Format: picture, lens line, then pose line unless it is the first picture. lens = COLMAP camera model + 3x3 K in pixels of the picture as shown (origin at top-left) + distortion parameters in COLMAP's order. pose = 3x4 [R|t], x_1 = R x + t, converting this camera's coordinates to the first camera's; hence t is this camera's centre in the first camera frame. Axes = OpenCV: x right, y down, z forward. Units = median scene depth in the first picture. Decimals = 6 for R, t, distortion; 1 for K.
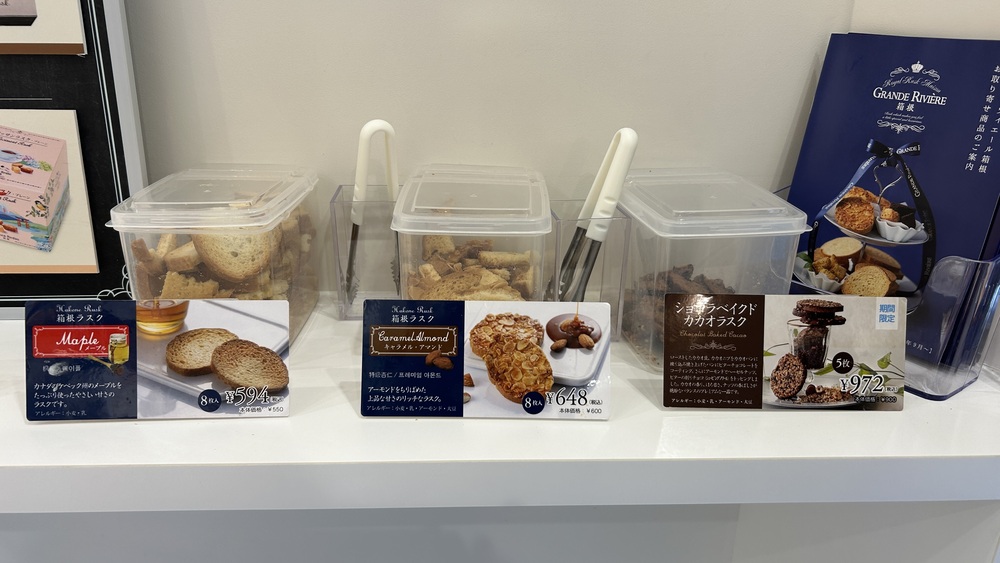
lens RADIAL K [[797.4, 0, 502.0], [0, 797.4, 280.0], [0, 0, 1]] dist [0.025667, -0.036021]
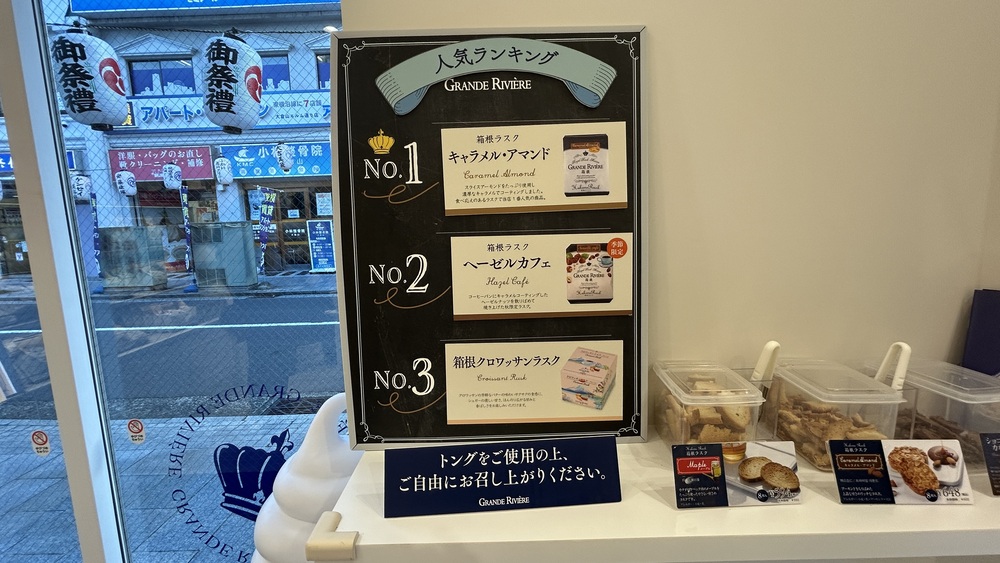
lens RADIAL K [[454.1, 0, 502.7], [0, 454.1, 283.4], [0, 0, 1]] dist [0.004107, -0.000905]
pose [[0.998785, -0.029552, -0.039449, -0.935331], [0.020709, 0.977864, -0.208214, -0.139197], [0.044729, 0.207144, 0.977288, -0.227993]]
